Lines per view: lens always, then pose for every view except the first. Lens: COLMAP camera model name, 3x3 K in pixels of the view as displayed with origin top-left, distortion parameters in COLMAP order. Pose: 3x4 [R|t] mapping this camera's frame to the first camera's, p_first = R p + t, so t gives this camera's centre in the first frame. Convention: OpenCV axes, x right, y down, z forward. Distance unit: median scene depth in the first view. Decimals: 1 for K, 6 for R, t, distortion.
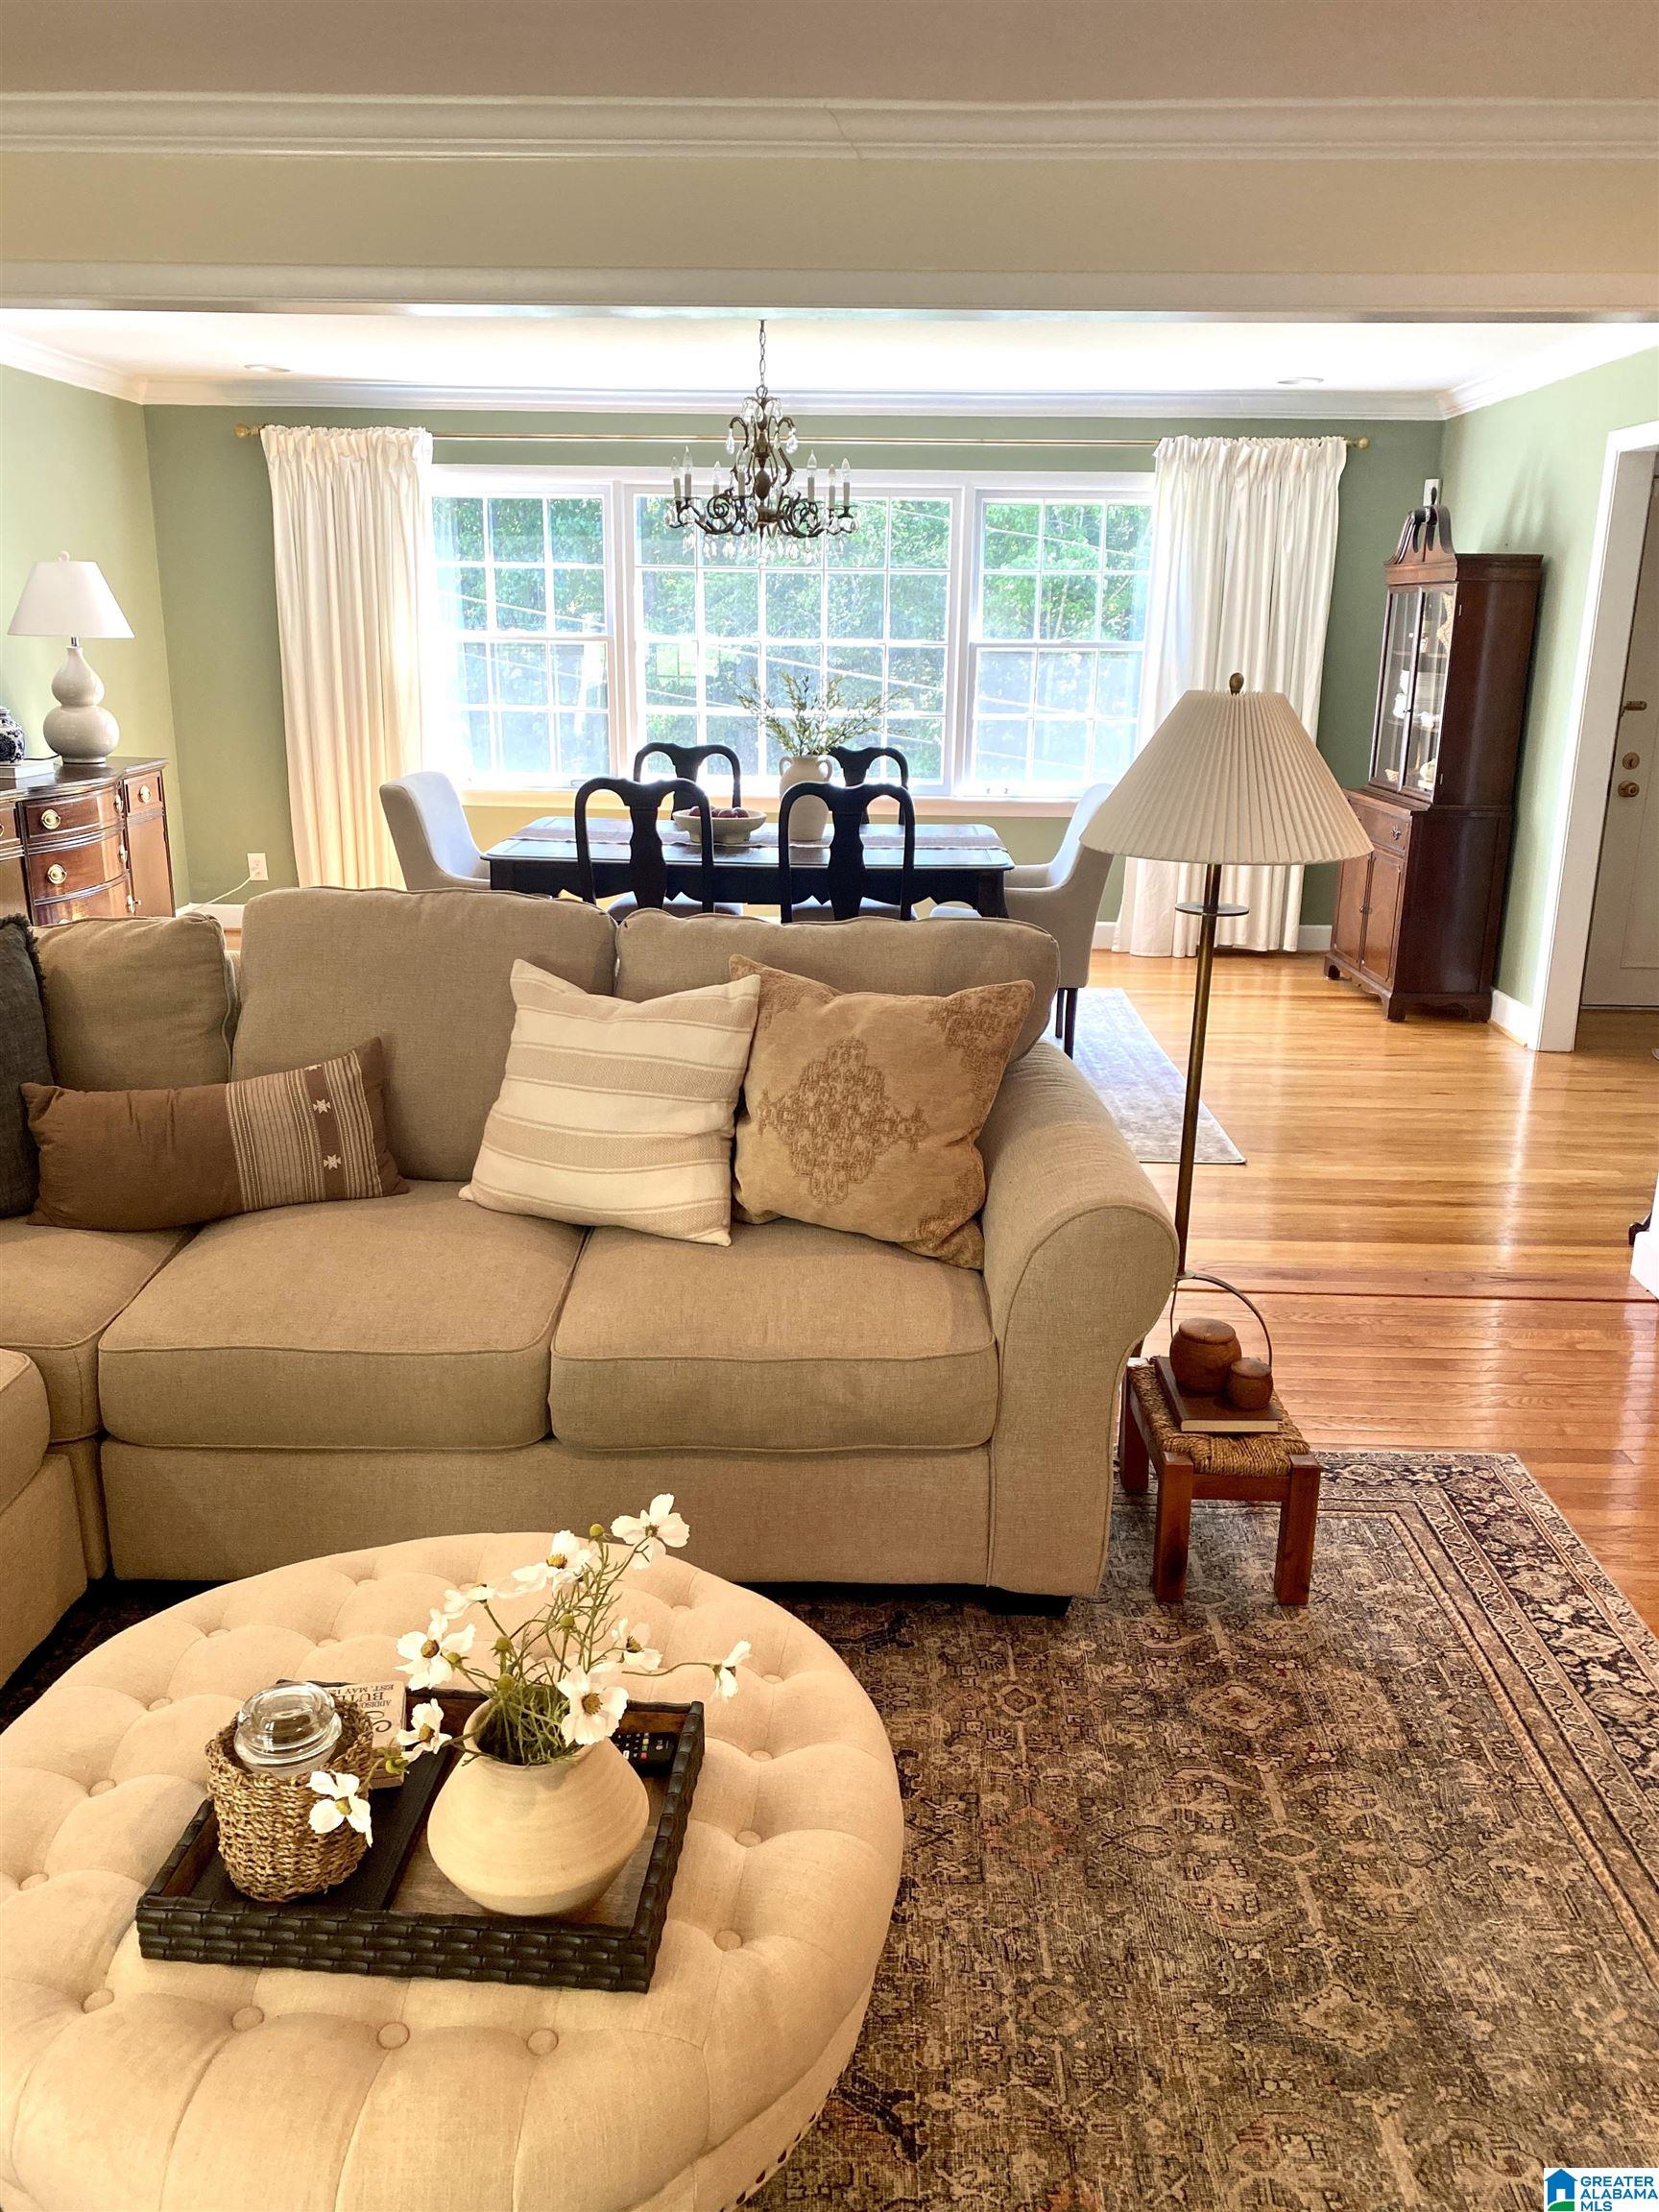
lens RADIAL K [[1676.2, 0, 825.5], [0, 1676.2, 1127.3], [0, 0, 1]] dist [0.018881, -0.008822]
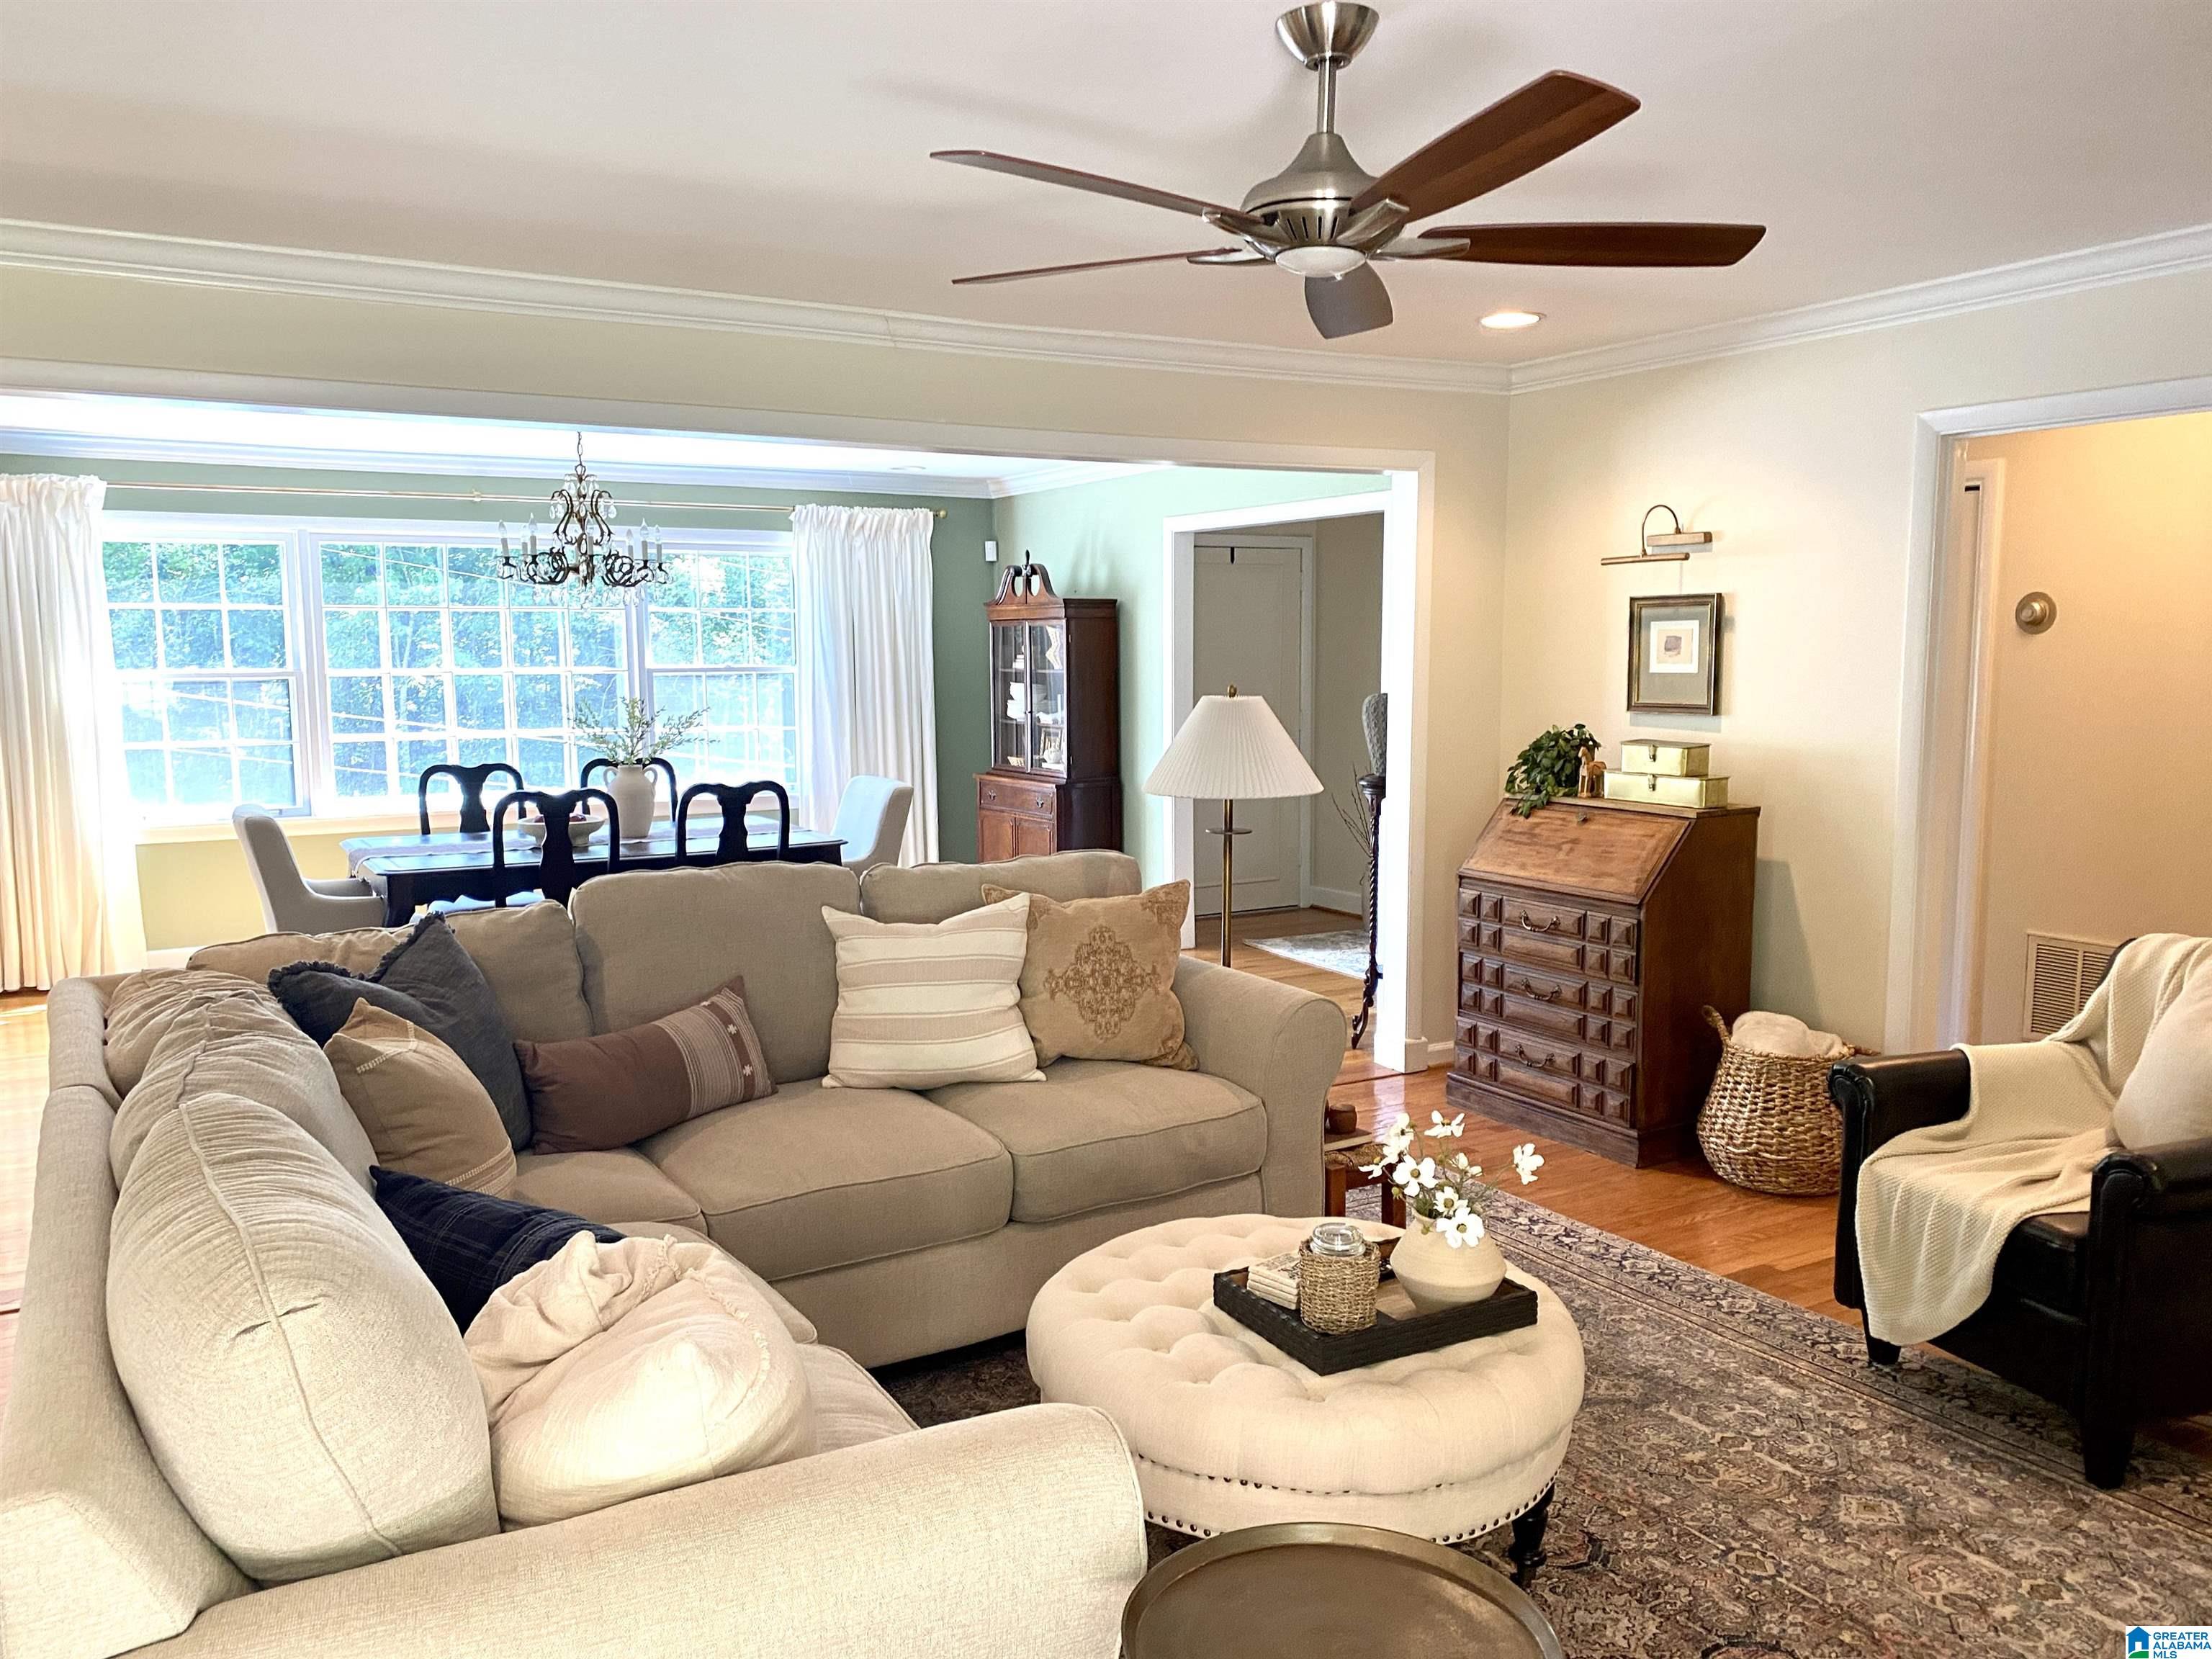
lens RADIAL K [[1681.8, 0, 1106.0], [0, 1681.8, 829.5], [0, 0, 1]] dist [0.088427, -0.175191]
pose [[0.843086, -0.076017, 0.532380, -0.329881], [0.171229, 0.976383, -0.131746, 0.025977], [-0.509791, 0.202232, 0.836191, -0.114770]]
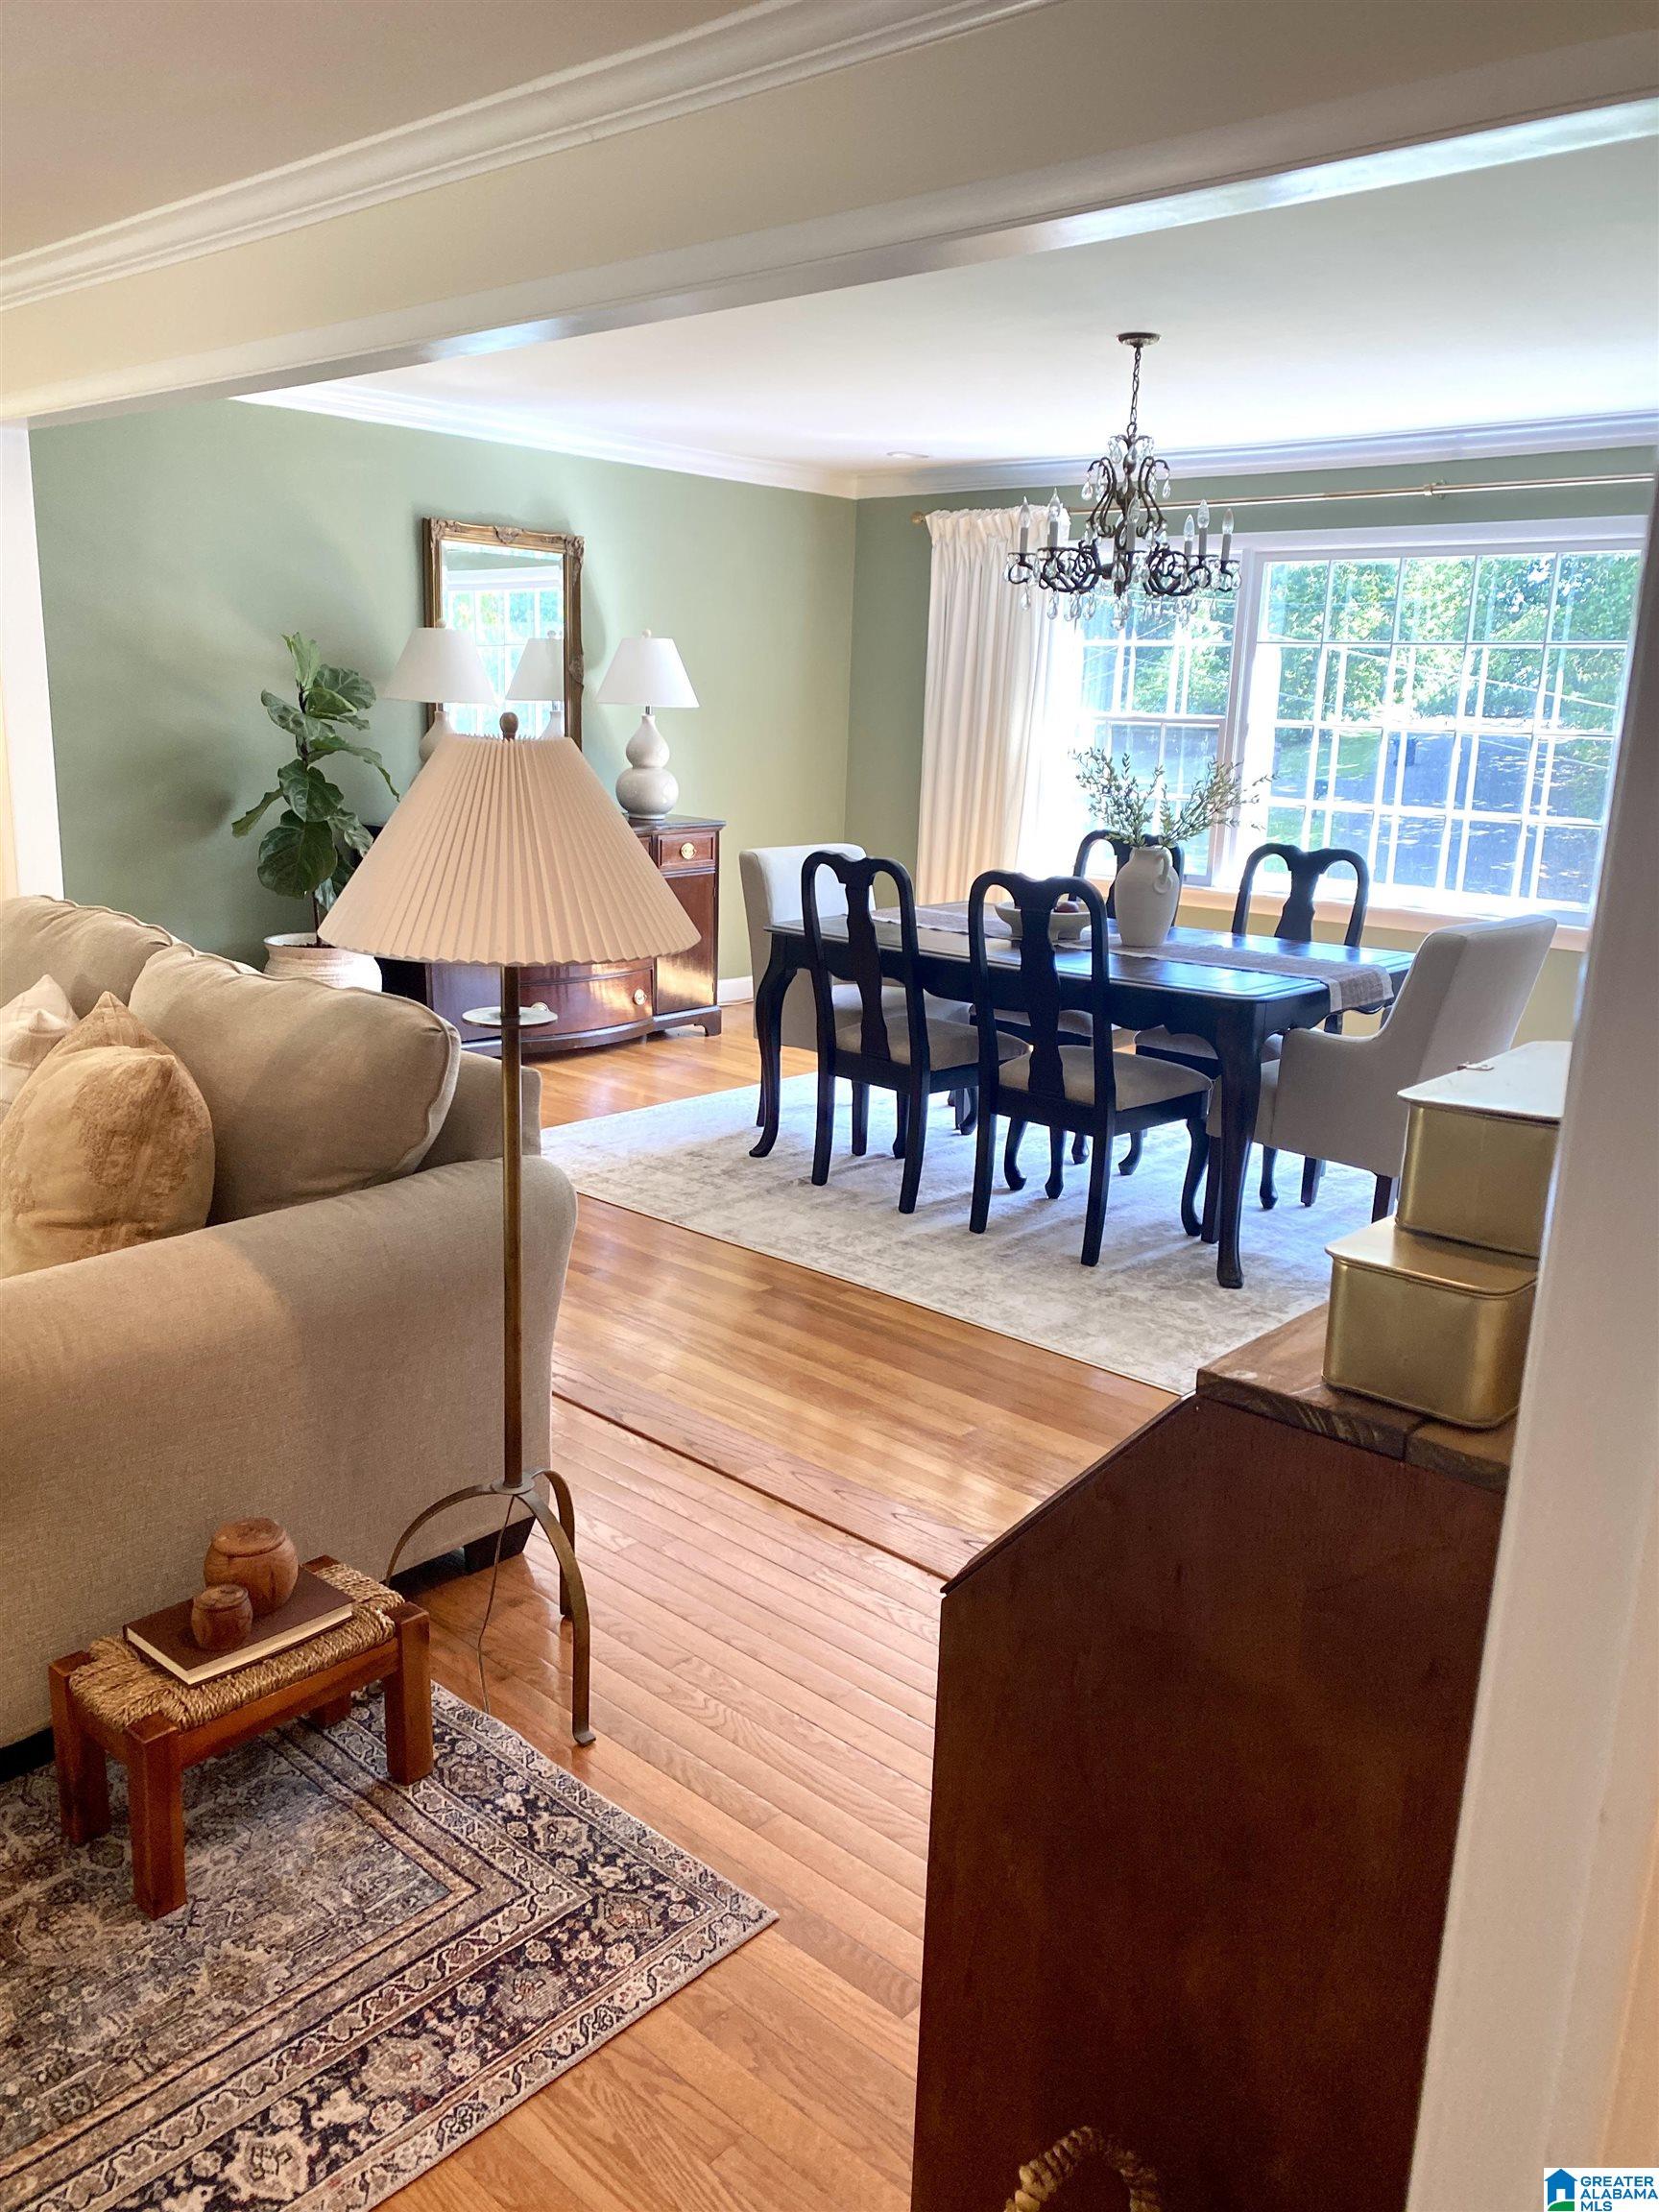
lens RADIAL K [[1681.8, 0, 804.0], [0, 1681.8, 1121.5], [0, 0, 1]] dist [0.089409, -0.091567]
pose [[0.744831, 0.170540, -0.645091, 0.400150], [-0.211454, 0.977285, 0.014212, -0.058225], [0.632862, 0.125822, 0.763973, 0.237176]]
